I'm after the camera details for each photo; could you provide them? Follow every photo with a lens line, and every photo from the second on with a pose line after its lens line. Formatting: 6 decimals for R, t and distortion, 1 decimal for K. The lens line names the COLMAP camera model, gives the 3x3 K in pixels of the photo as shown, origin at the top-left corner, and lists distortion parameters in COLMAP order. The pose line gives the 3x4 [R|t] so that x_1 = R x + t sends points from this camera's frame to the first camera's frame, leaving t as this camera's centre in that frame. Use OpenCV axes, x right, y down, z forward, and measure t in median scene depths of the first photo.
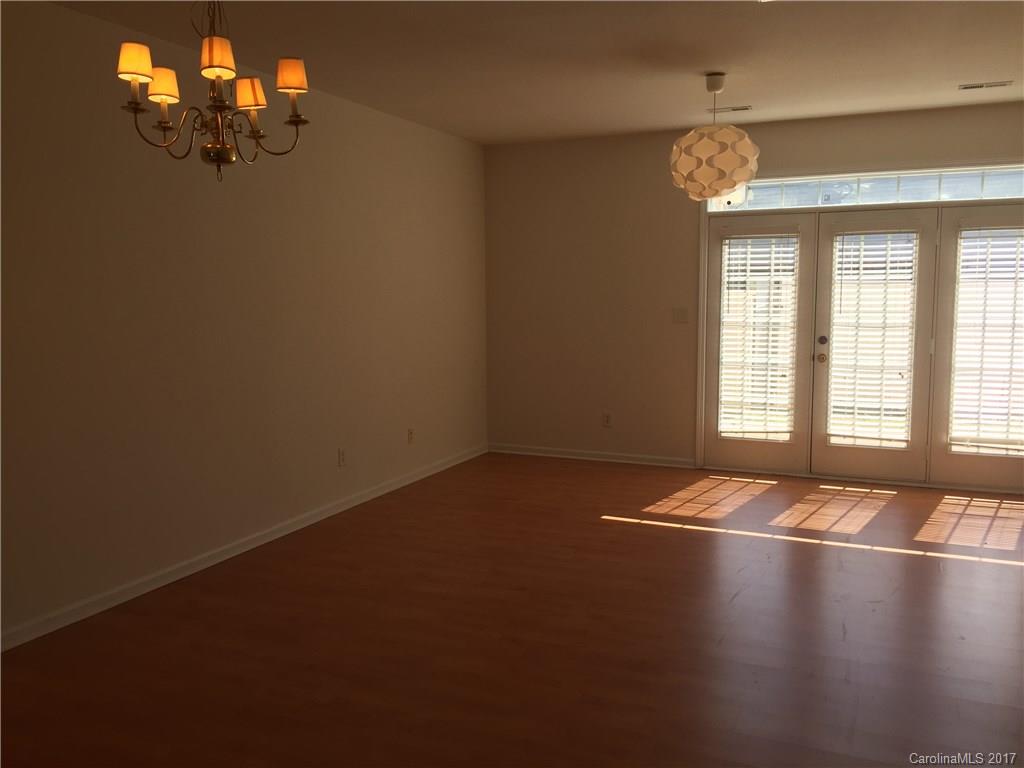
lens RADIAL K [[876.6, 0, 507.8], [0, 876.6, 390.0], [0, 0, 1]] dist [0.063735, -0.051774]
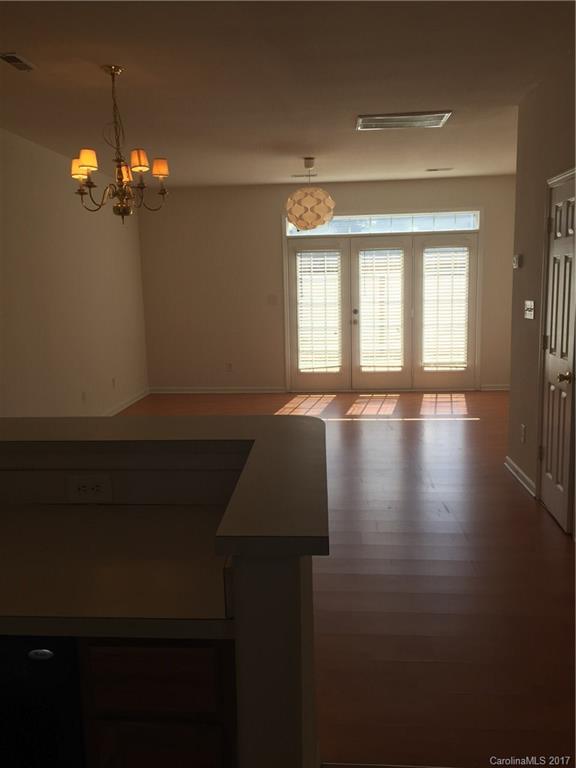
lens RADIAL K [[657.4, 0, 286.0], [0, 657.4, 385.3], [0, 0, 1]] dist [0.063735, -0.051774]
pose [[0.941762, -0.067370, 0.329463, -0.211368], [0.055725, 0.997446, 0.044673, 0.022737], [-0.331631, -0.023712, 0.943111, -0.178559]]
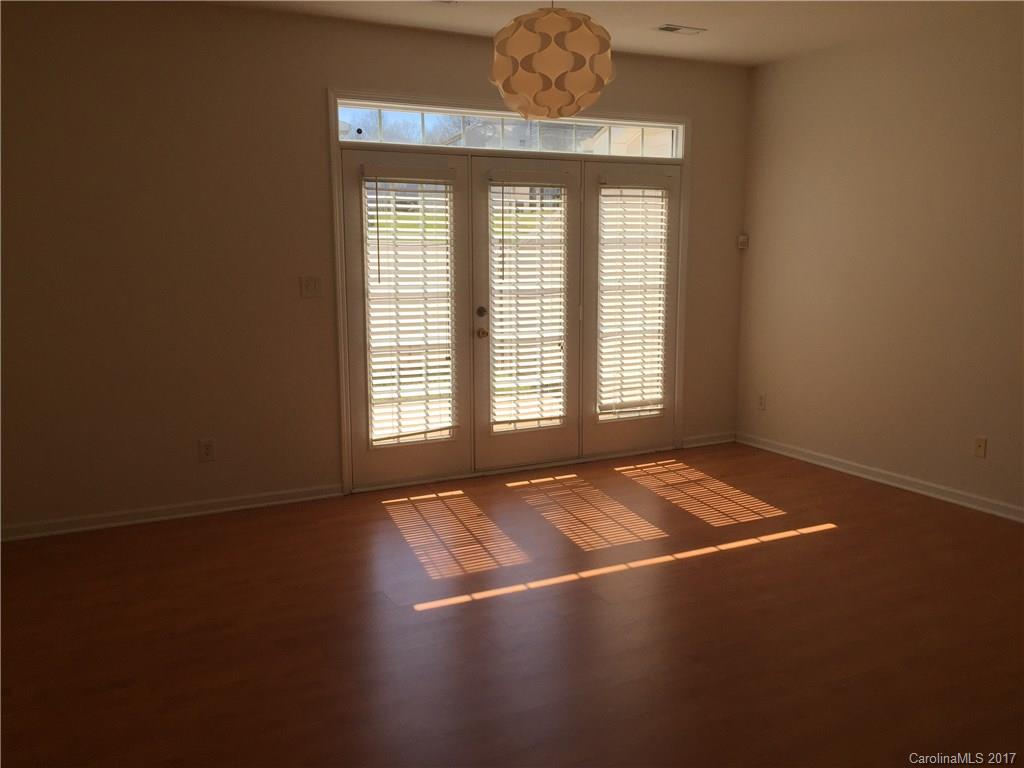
lens RADIAL K [[876.6, 0, 516.0], [0, 876.6, 384.9], [0, 0, 1]] dist [0.063735, -0.051774]
pose [[0.627695, -0.117063, 0.769607, -0.275489], [0.092714, 0.992834, 0.075399, -0.048588], [-0.772919, 0.024026, 0.634050, 0.464695]]
